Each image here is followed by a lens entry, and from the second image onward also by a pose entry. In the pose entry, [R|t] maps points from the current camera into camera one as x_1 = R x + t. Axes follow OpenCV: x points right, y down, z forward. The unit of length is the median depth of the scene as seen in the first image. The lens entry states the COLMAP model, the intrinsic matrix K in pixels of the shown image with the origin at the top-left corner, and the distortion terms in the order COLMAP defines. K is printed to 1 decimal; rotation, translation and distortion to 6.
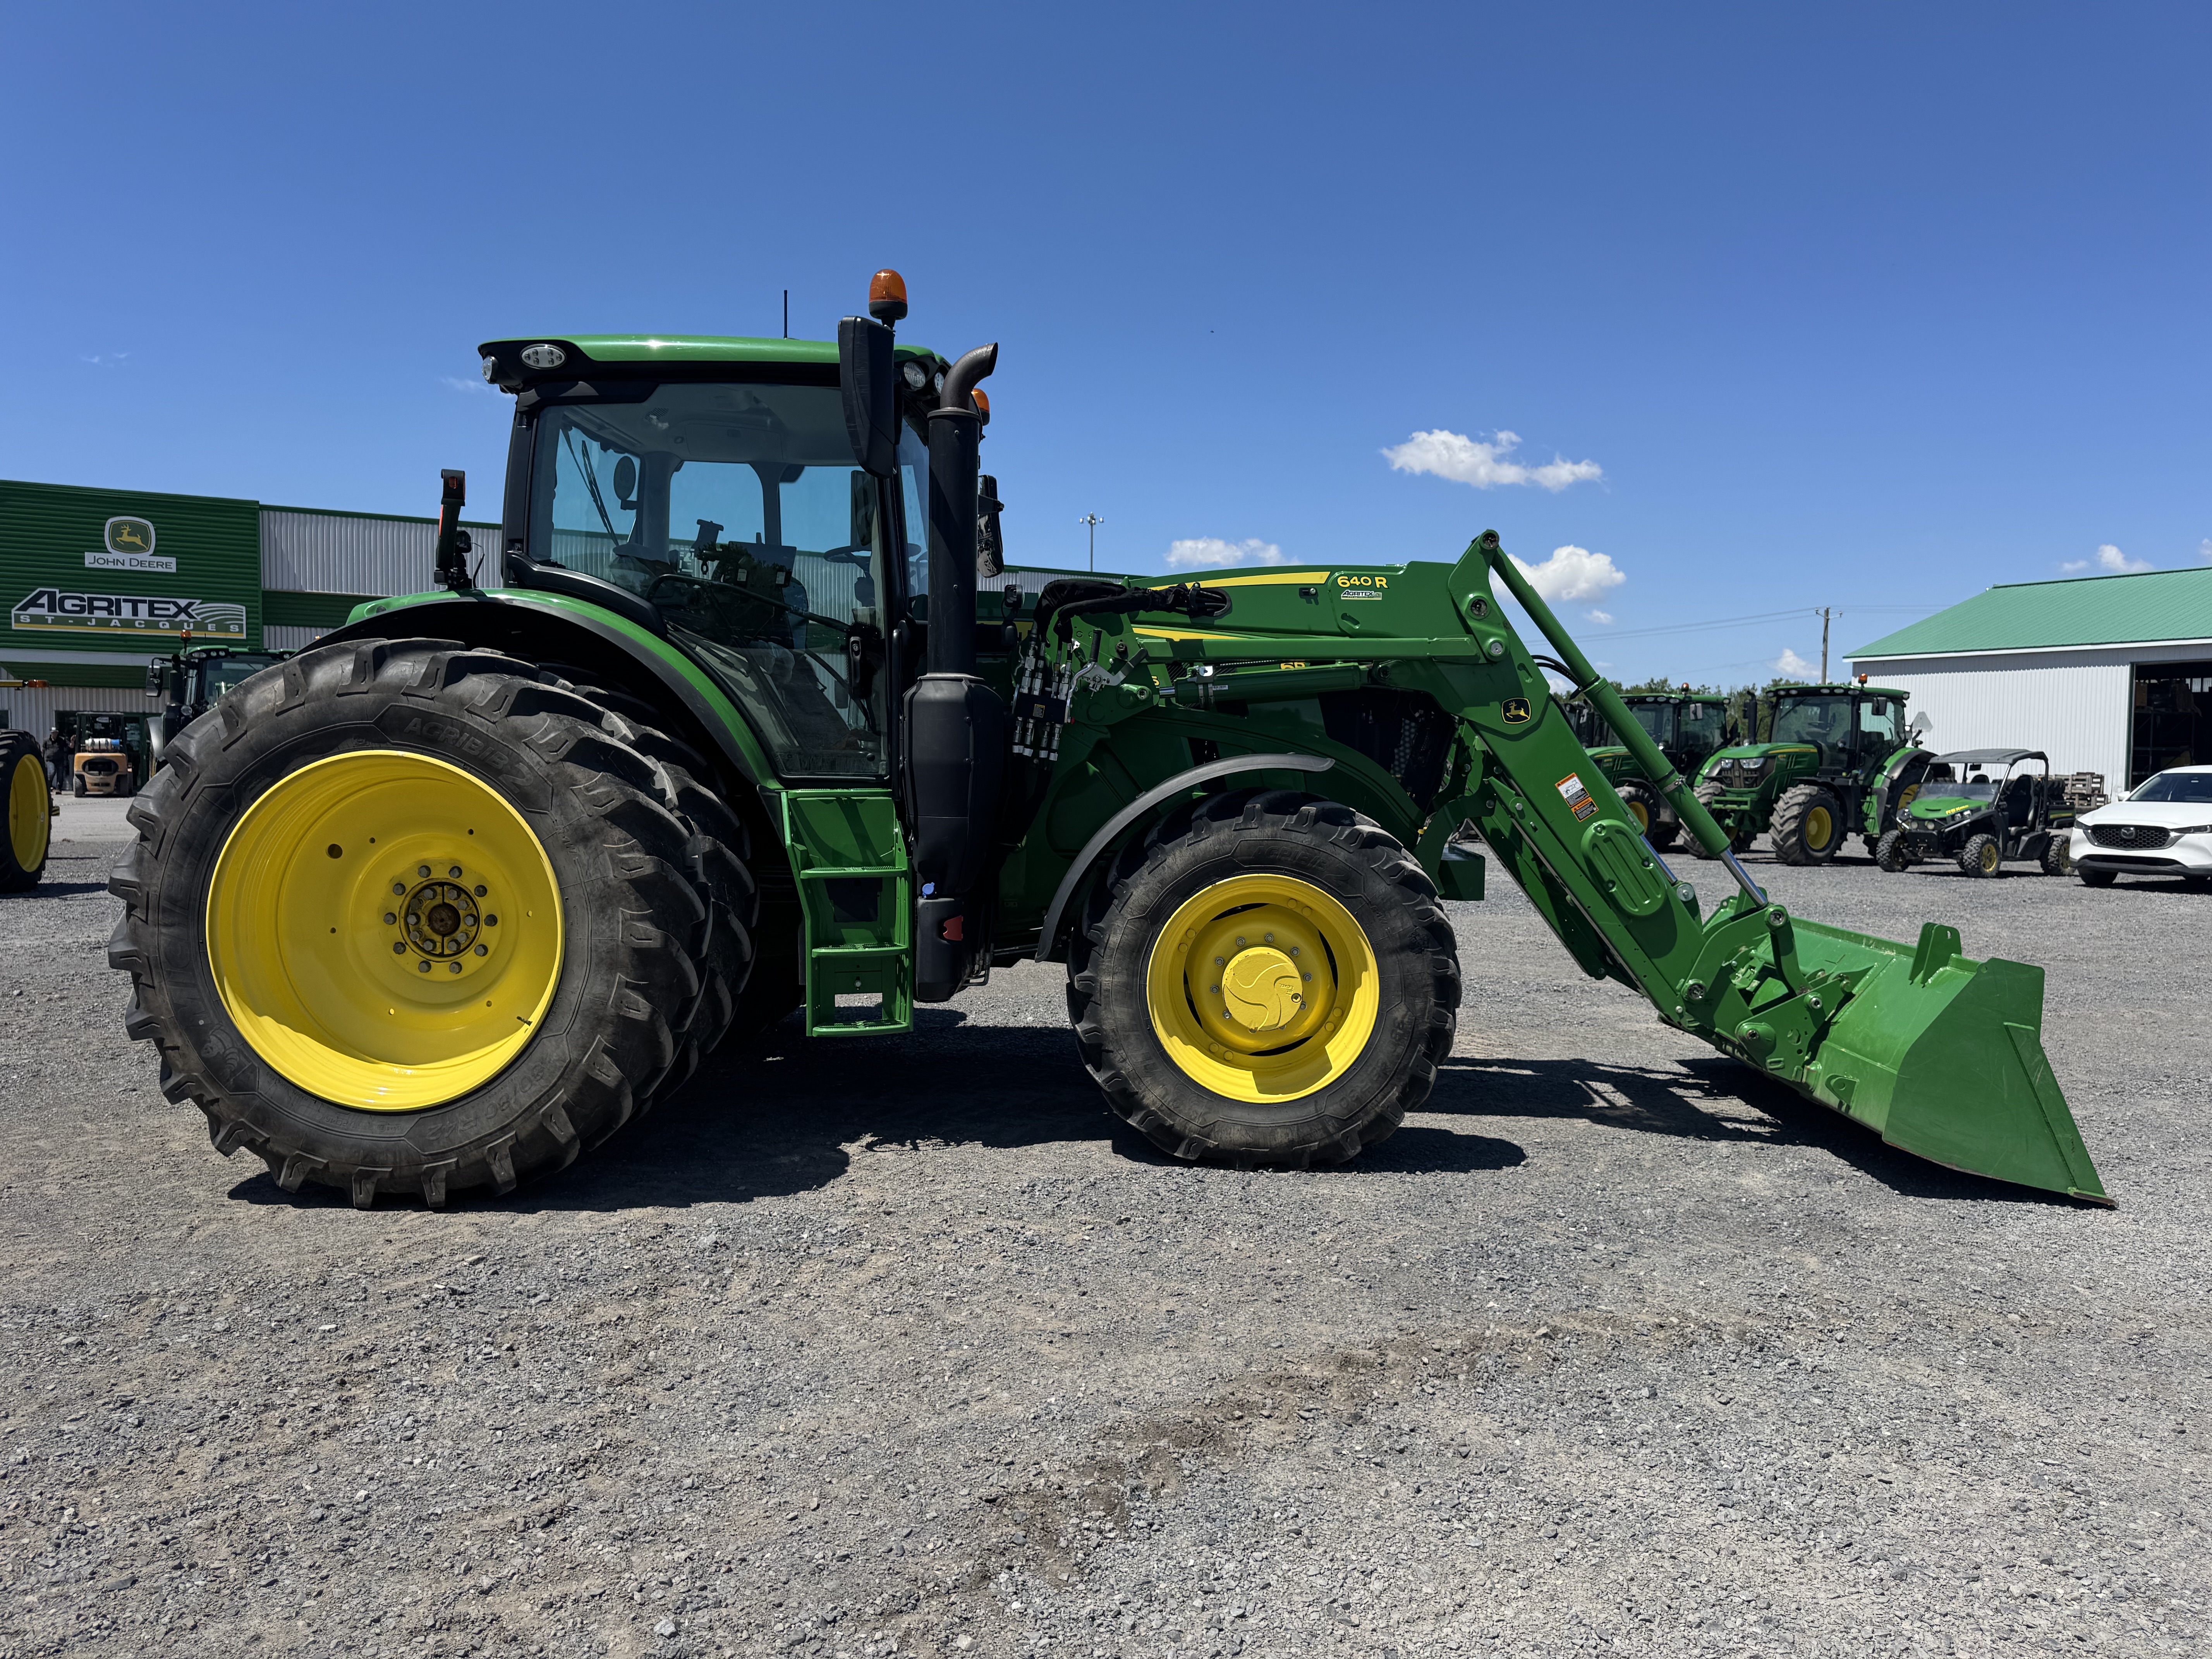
lens RADIAL K [[1553.6, 0, 1098.2], [0, 1553.6, 830.4], [0, 0, 1]] dist [0.027076, -0.032561]
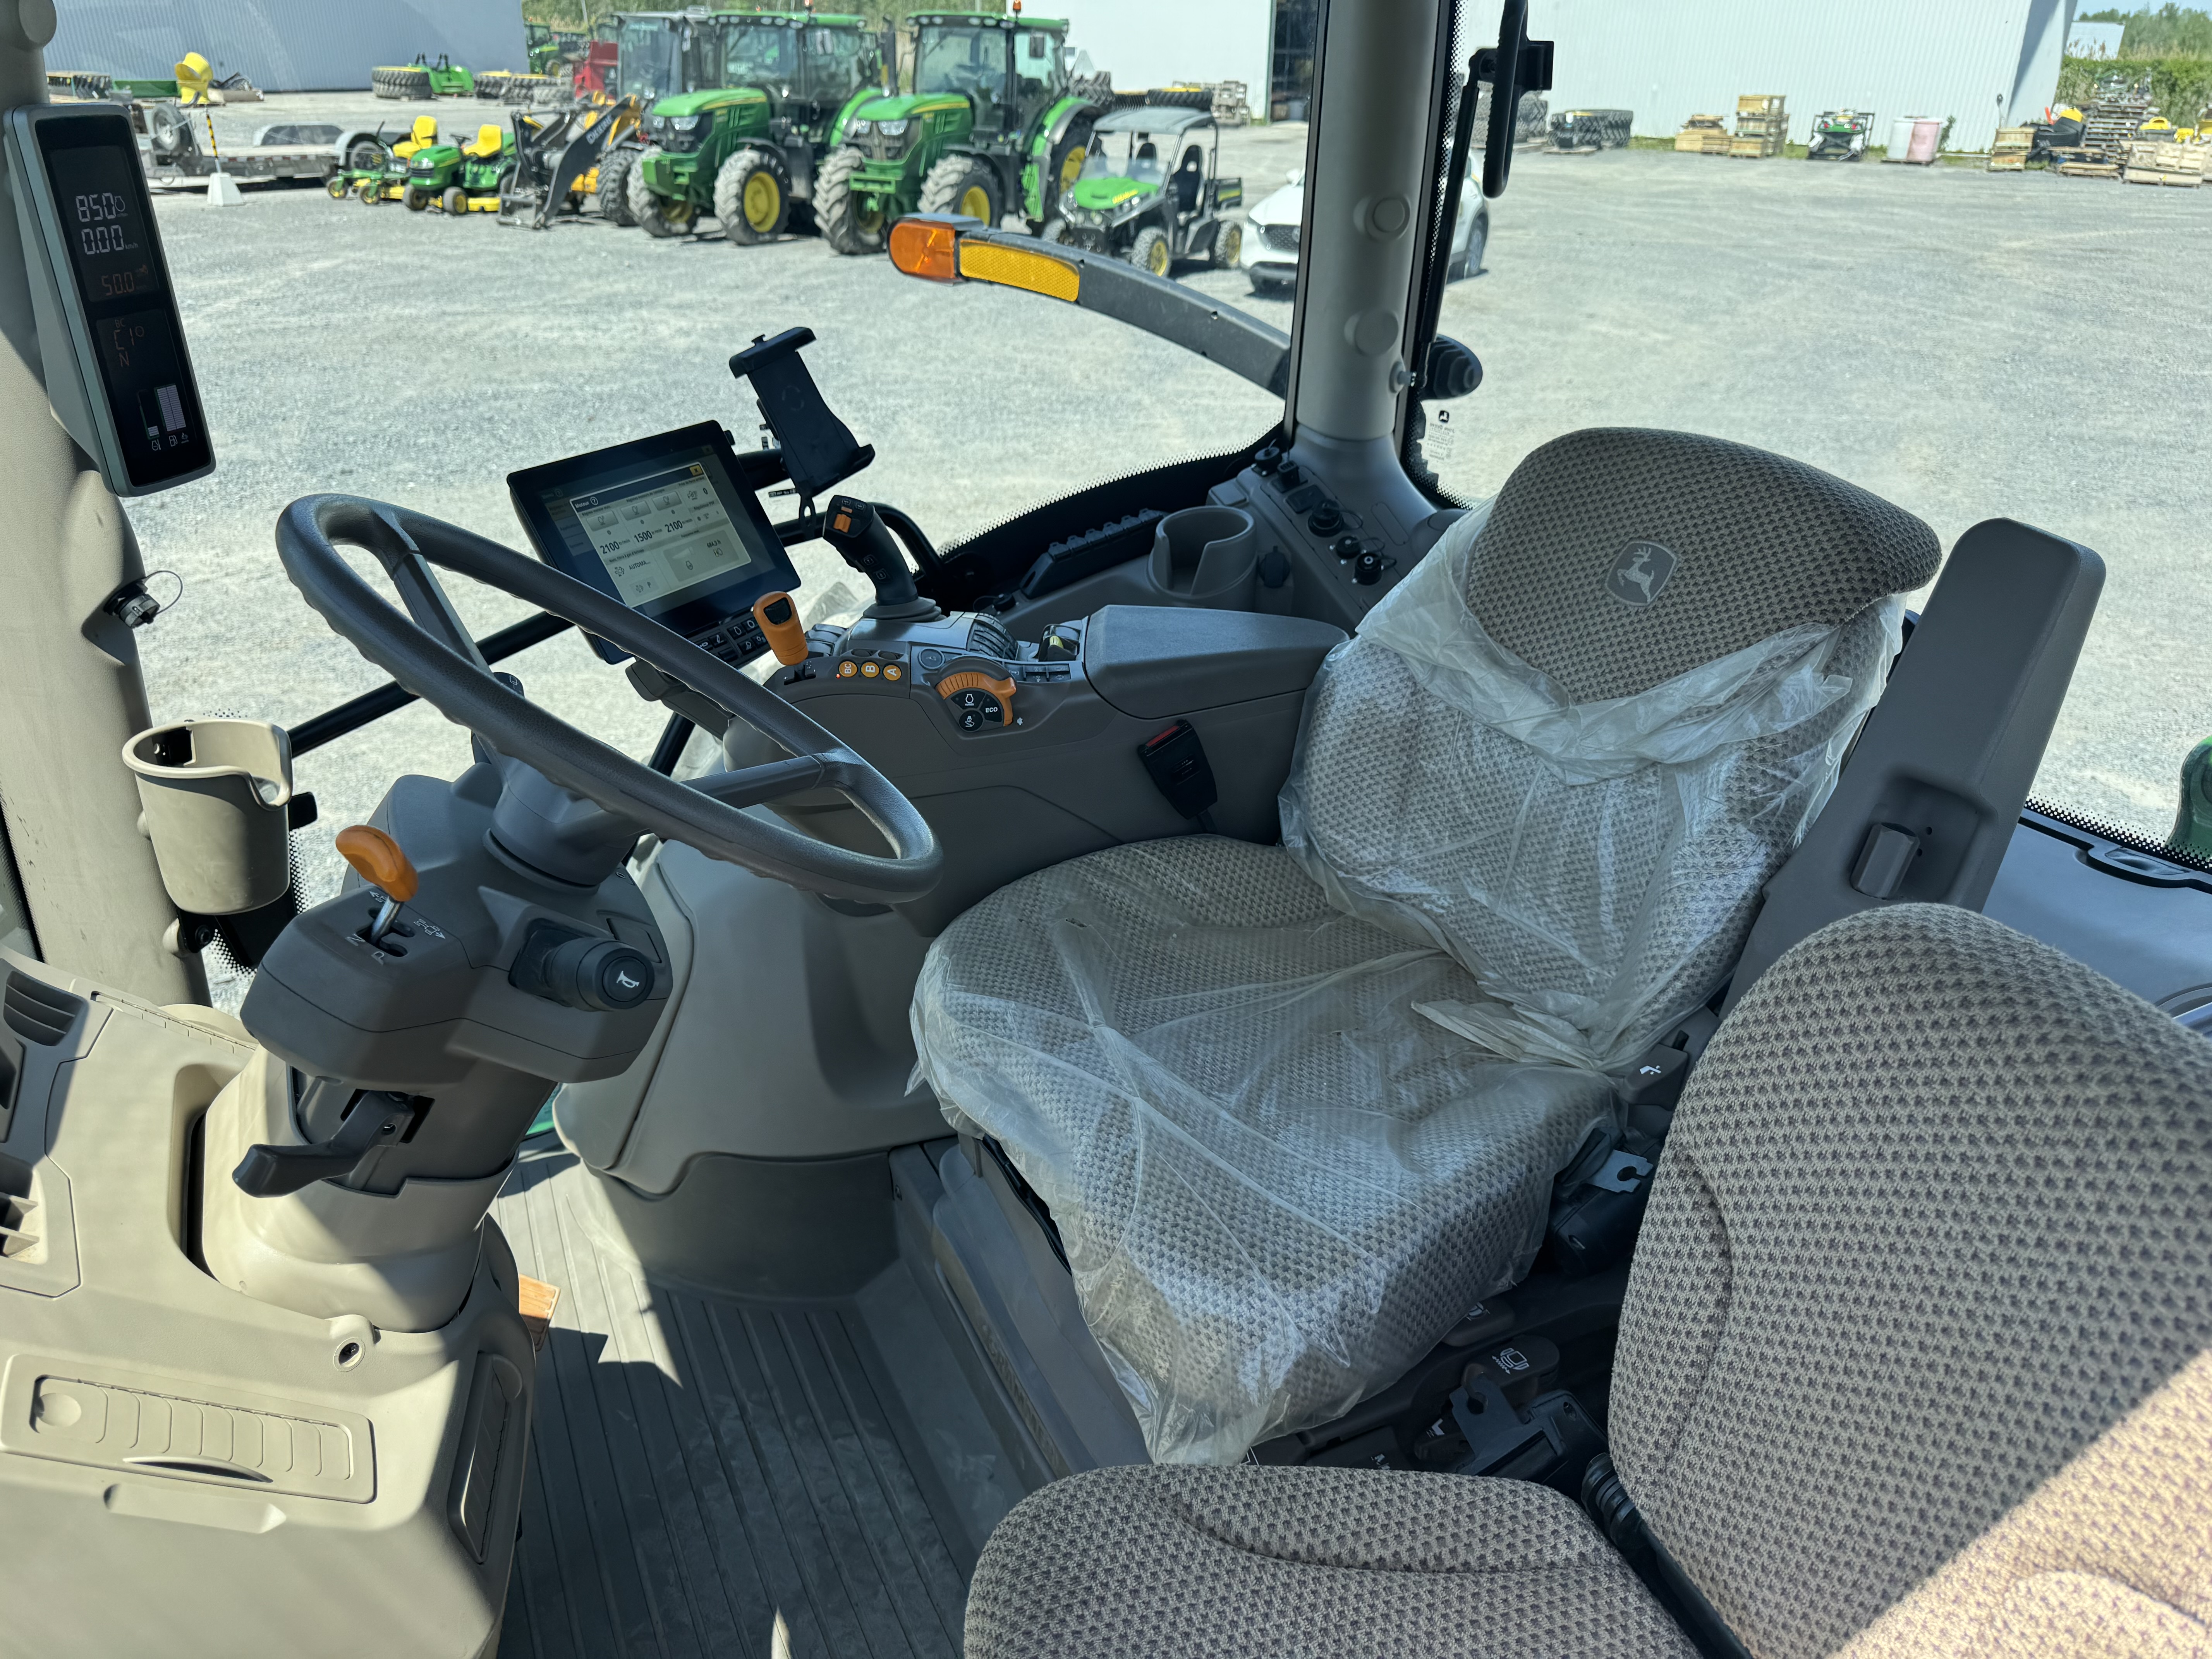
lens RADIAL K [[1553.6, 0, 1100.9], [0, 1553.6, 827.8], [0, 0, 1]] dist [0.027076, -0.032561]
pose [[0.879023, -0.213041, 0.426536, 0.118216], [0.016913, 0.907988, 0.418655, -0.055954], [-0.476480, -0.360793, 0.801745, 0.228834]]
